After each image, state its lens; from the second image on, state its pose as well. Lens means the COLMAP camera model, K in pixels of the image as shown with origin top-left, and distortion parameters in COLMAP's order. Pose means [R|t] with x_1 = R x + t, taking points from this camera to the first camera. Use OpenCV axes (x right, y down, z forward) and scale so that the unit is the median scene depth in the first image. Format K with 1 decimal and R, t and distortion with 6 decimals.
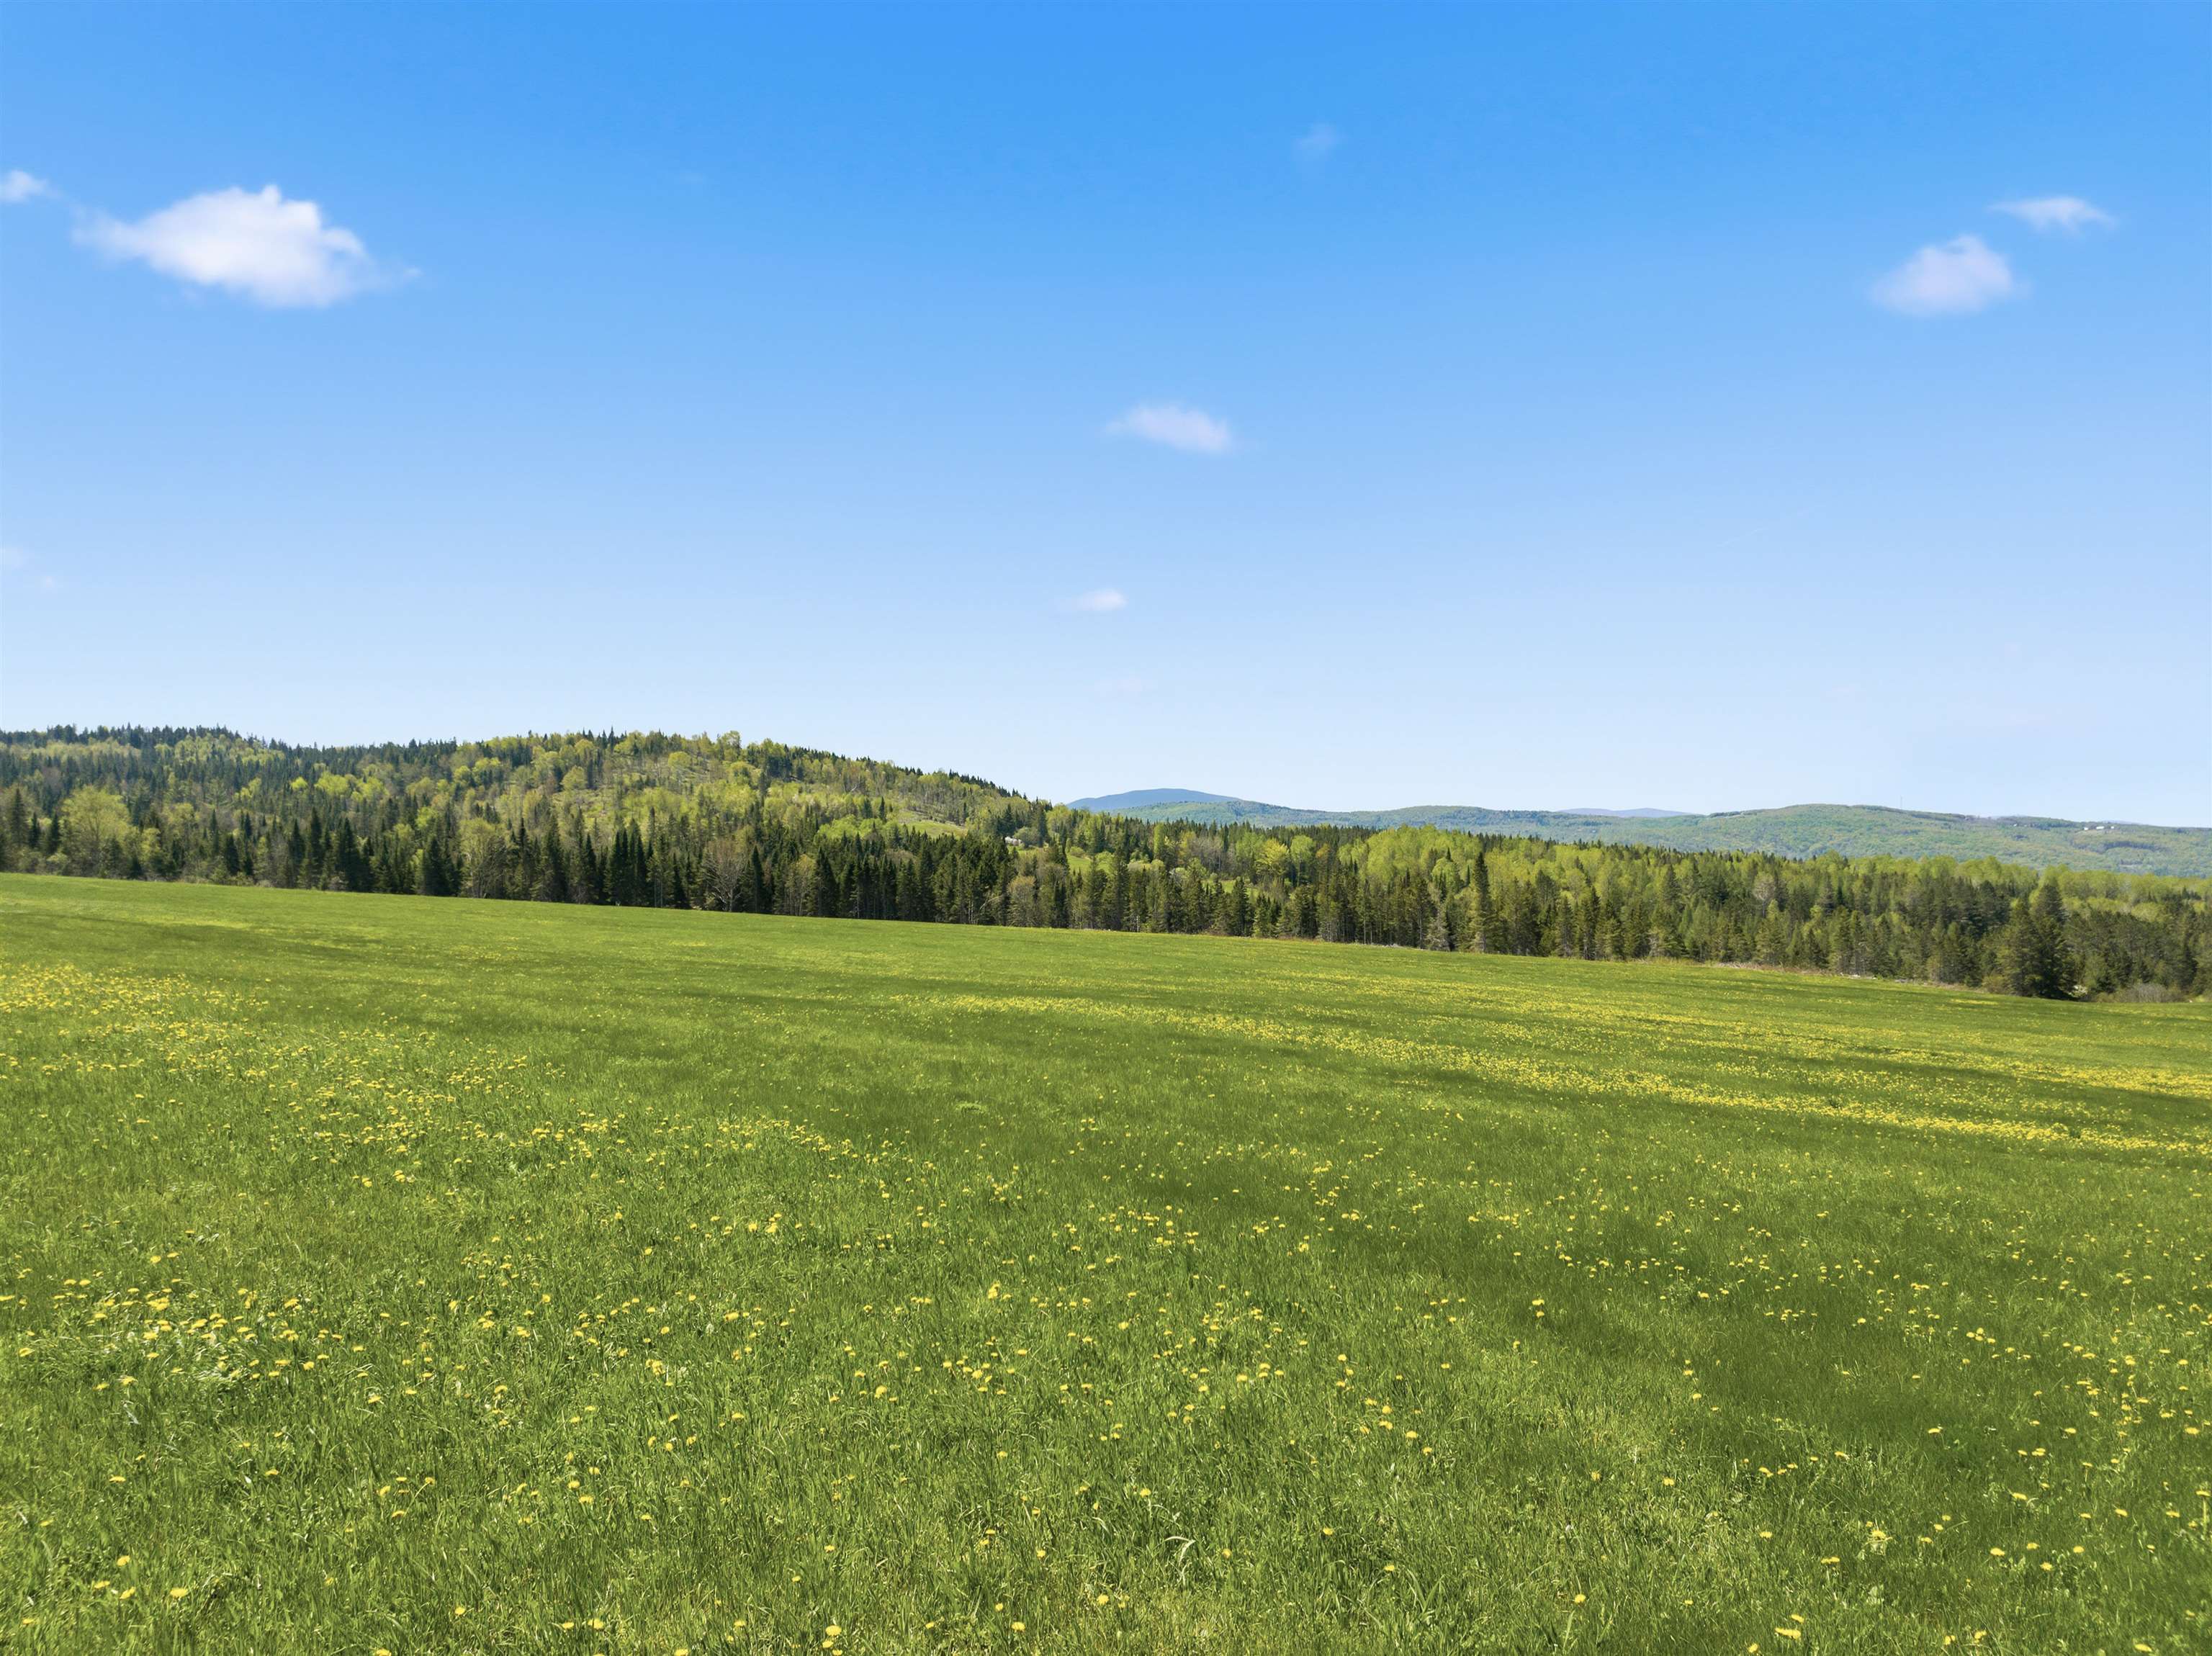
lens RADIAL K [[1544.8, 0, 1118.9], [0, 1544.8, 822.0], [0, 0, 1]] dist [0.031006, -0.133356]
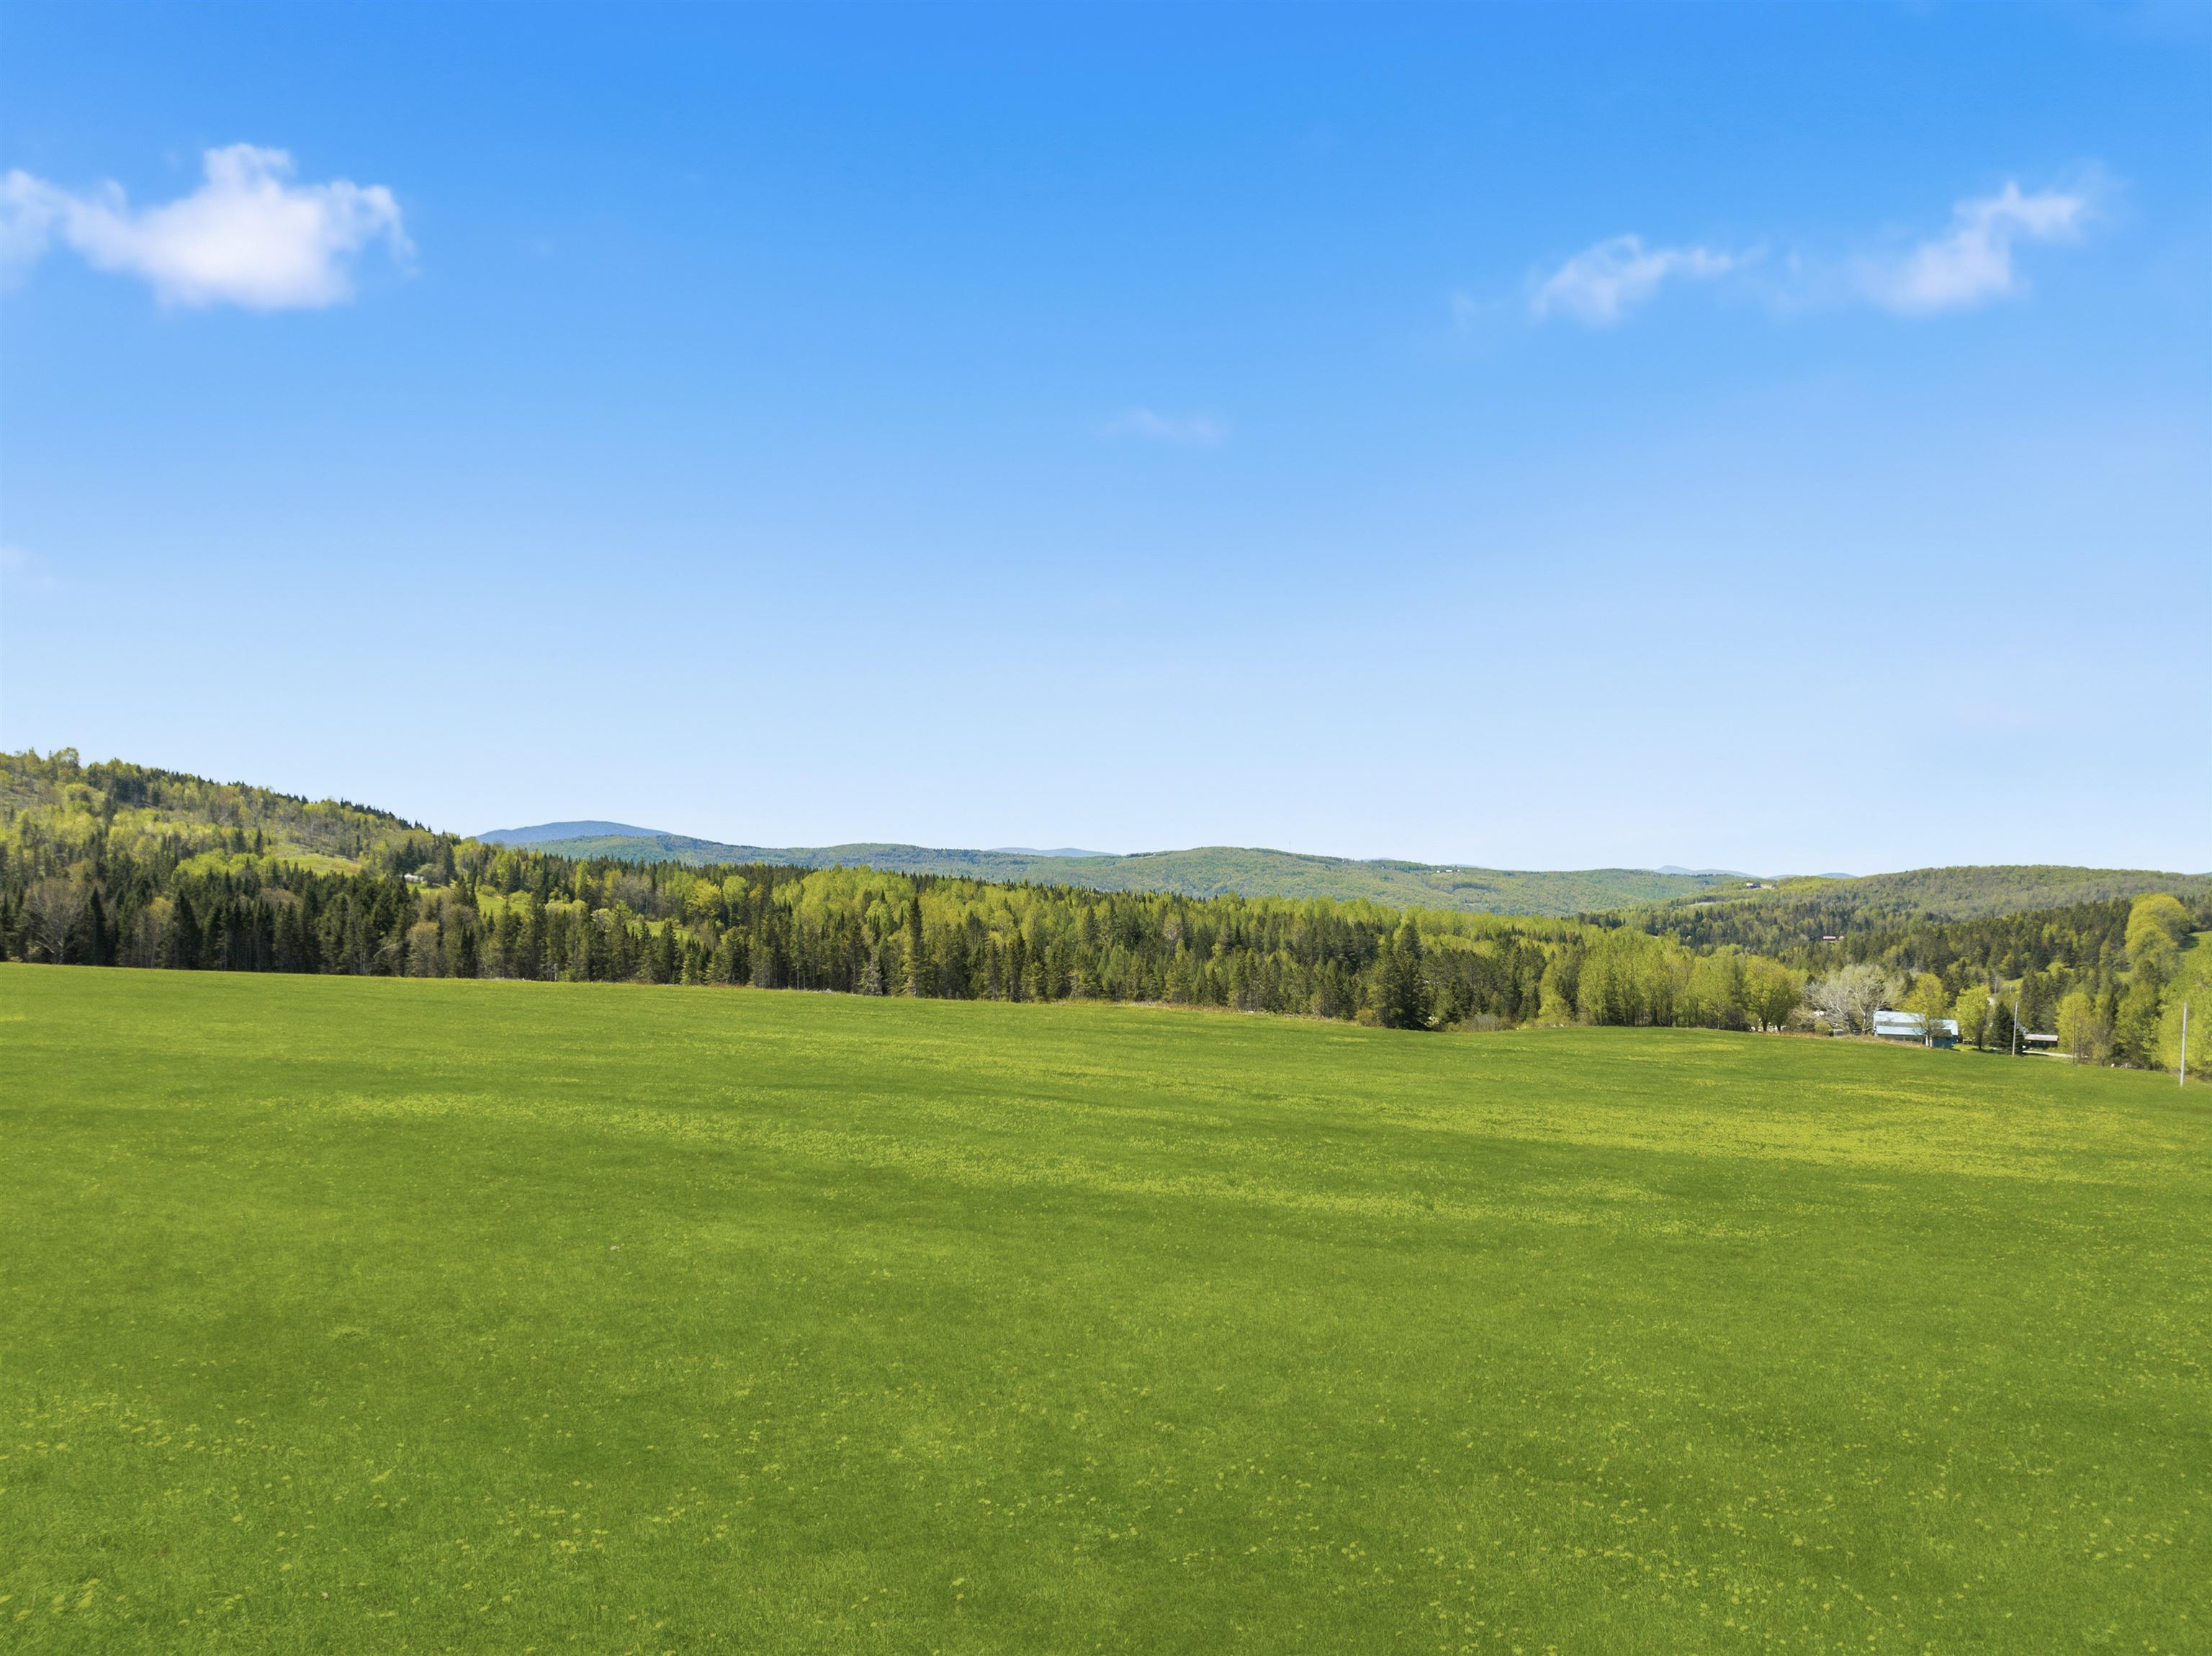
lens RADIAL K [[1560.4, 0, 1112.9], [0, 1560.4, 821.3], [0, 0, 1]] dist [-0.064855, 0.037463]
pose [[0.937151, 0.019602, 0.348372, 0.000124], [-0.011328, 0.999604, -0.025772, -0.003324], [-0.348740, 0.020205, 0.937002, 0.000299]]
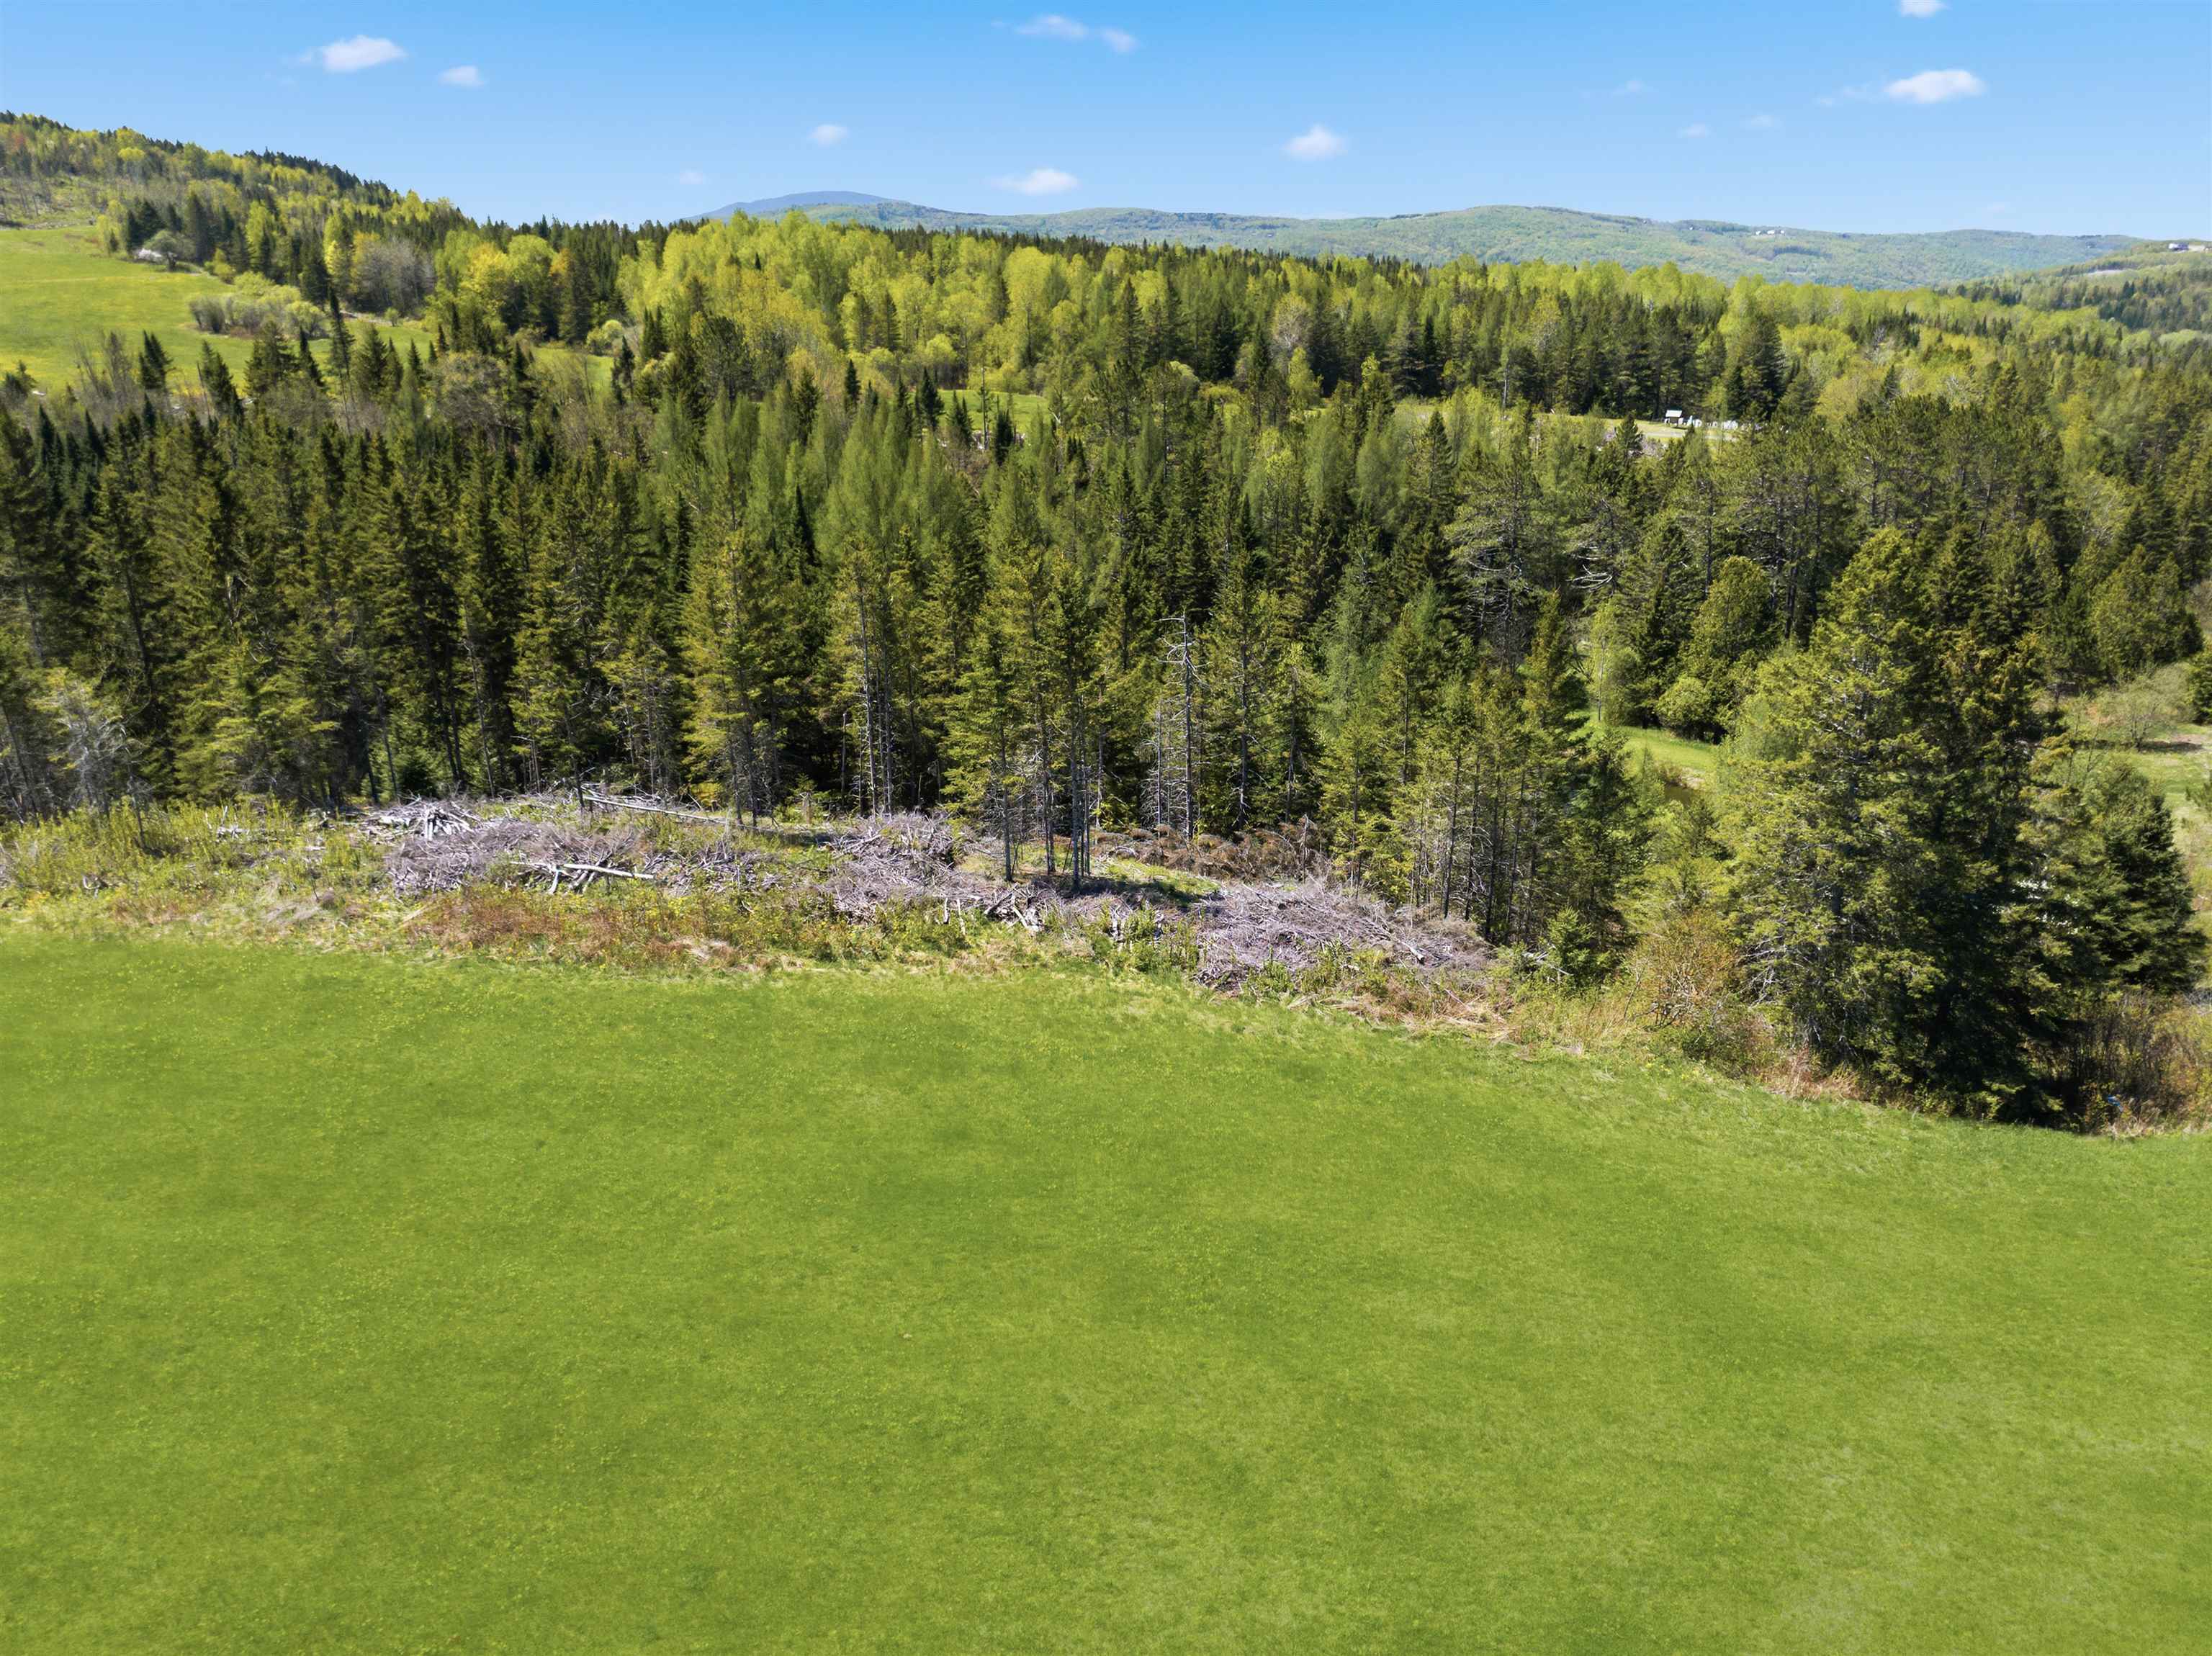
lens RADIAL K [[1560.4, 0, 1112.9], [0, 1560.4, 821.3], [0, 0, 1]] dist [-0.064855, 0.037463]
pose [[0.981906, -0.074625, 0.174046, 0.277257], [0.007415, 0.933526, 0.358433, 0.011673], [-0.189224, -0.350657, 0.917188, 0.500495]]
